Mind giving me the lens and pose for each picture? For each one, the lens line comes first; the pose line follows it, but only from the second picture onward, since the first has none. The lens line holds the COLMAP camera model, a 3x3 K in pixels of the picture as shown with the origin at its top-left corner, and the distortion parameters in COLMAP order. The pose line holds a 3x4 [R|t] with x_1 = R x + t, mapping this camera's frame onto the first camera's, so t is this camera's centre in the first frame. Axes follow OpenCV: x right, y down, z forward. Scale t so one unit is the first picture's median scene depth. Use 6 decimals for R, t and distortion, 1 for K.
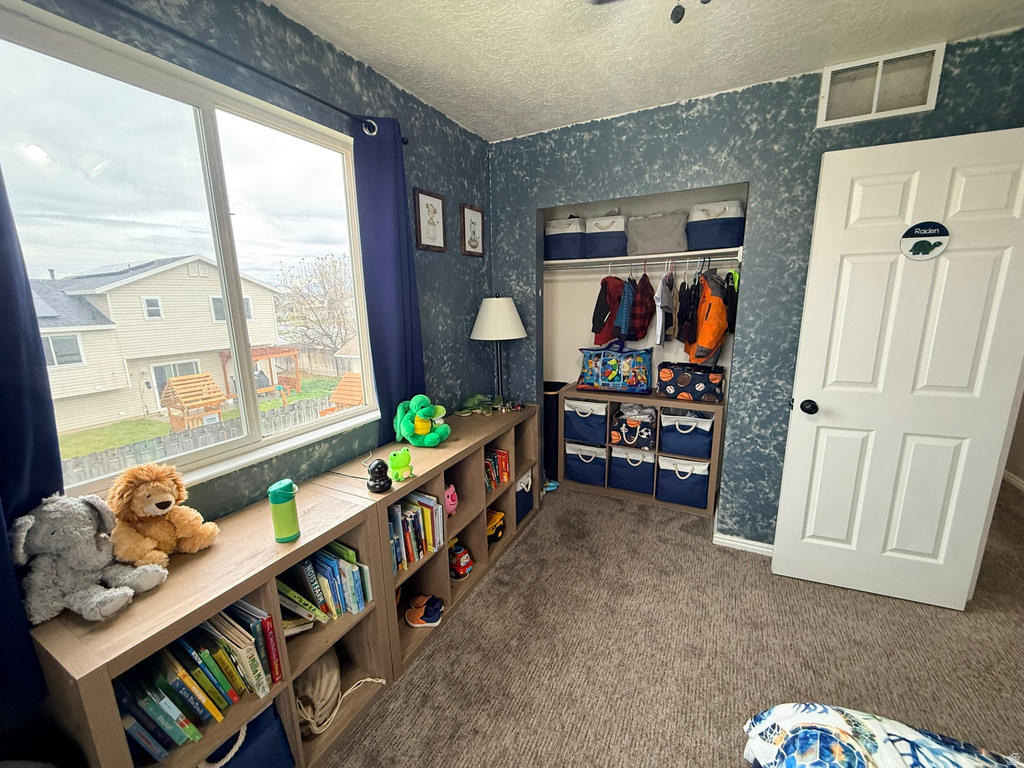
lens RADIAL K [[407.7, 0, 512.0], [0, 407.7, 384.0], [0, 0, 1]] dist [0.002831, 0.000252]
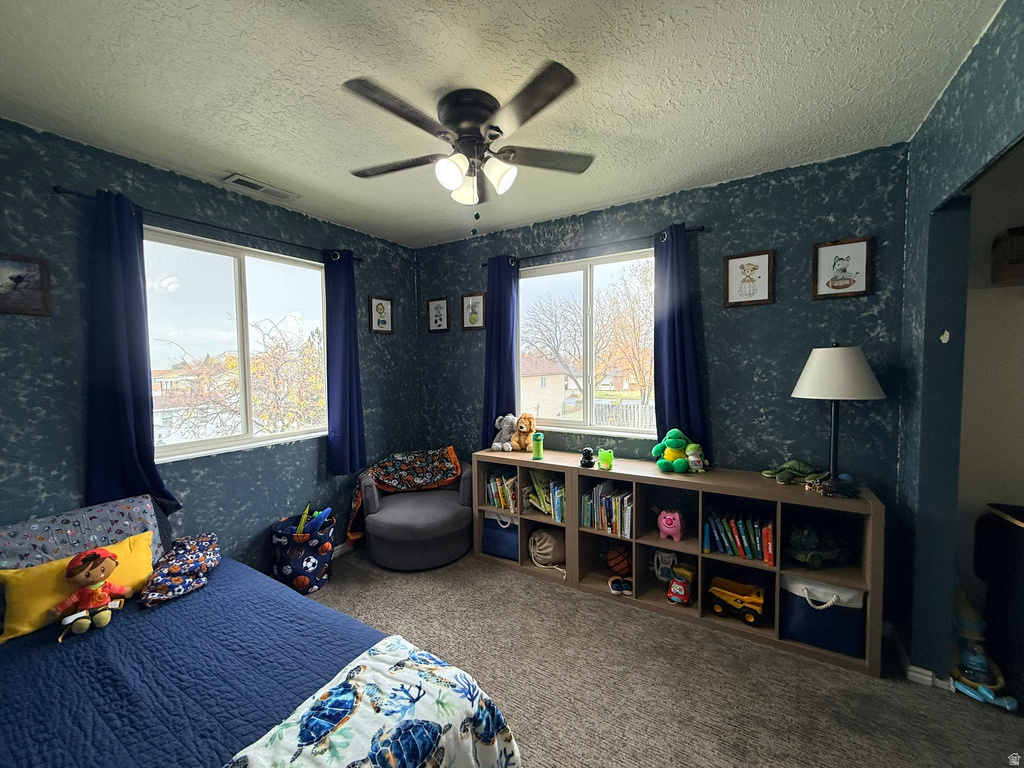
lens RADIAL K [[407.7, 0, 512.0], [0, 407.7, 384.0], [0, 0, 1]] dist [0.002831, 0.000252]
pose [[-0.072462, 0.073741, -0.994641, 0.883980], [-0.189430, 0.978093, 0.086314, -0.101709], [0.979217, 0.194669, -0.056906, 0.488620]]
